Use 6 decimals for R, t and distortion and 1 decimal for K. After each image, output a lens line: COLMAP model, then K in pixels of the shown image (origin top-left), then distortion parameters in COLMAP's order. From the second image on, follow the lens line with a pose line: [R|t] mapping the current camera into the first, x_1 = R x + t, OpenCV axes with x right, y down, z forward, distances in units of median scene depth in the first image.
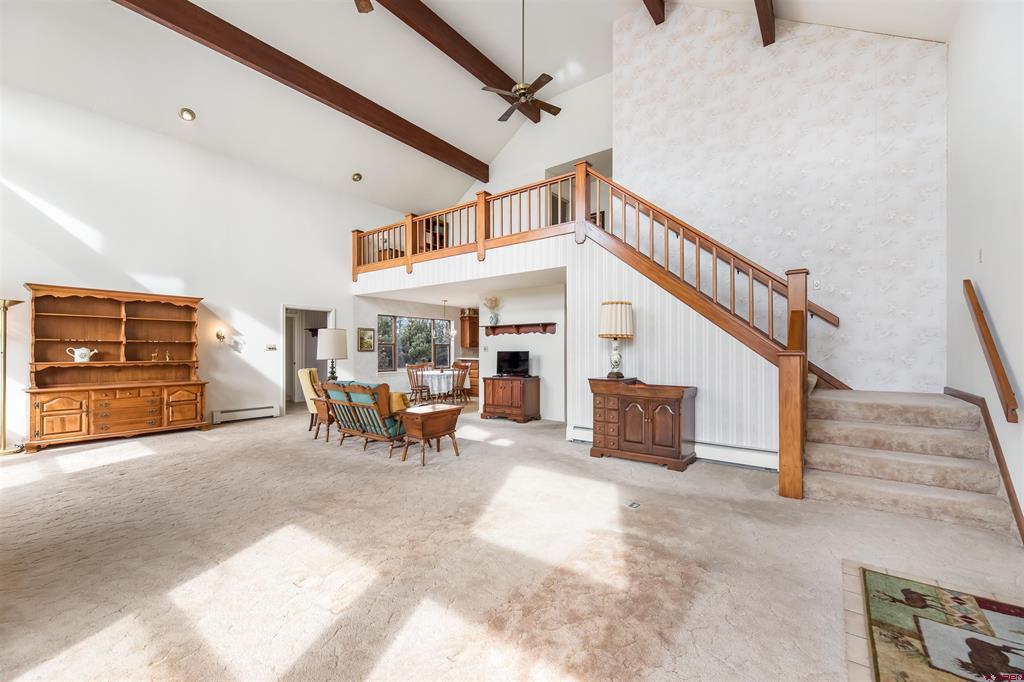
lens RADIAL K [[430.0, 0, 511.3], [0, 430.0, 346.8], [0, 0, 1]] dist [0.001416, 0.000081]
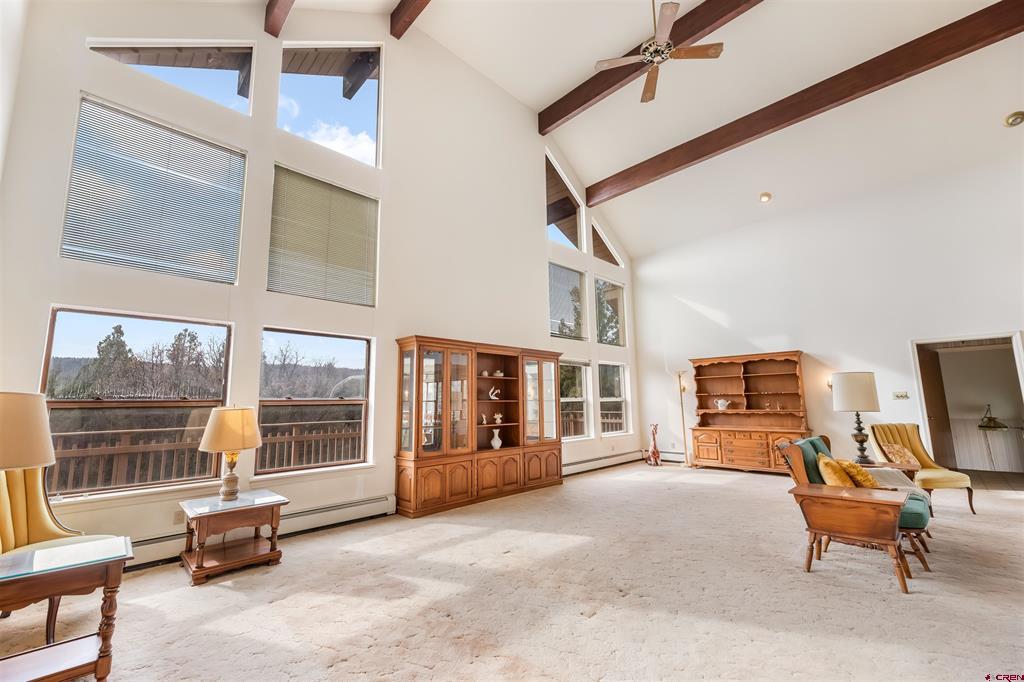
lens RADIAL K [[430.0, 0, 516.1], [0, 430.0, 337.3], [0, 0, 1]] dist [0.001416, 0.000081]
pose [[-0.156588, -0.148878, -0.976379, 0.496517], [0.018598, 0.987954, -0.153625, 0.005313], [0.987489, -0.042215, -0.151933, 0.556963]]
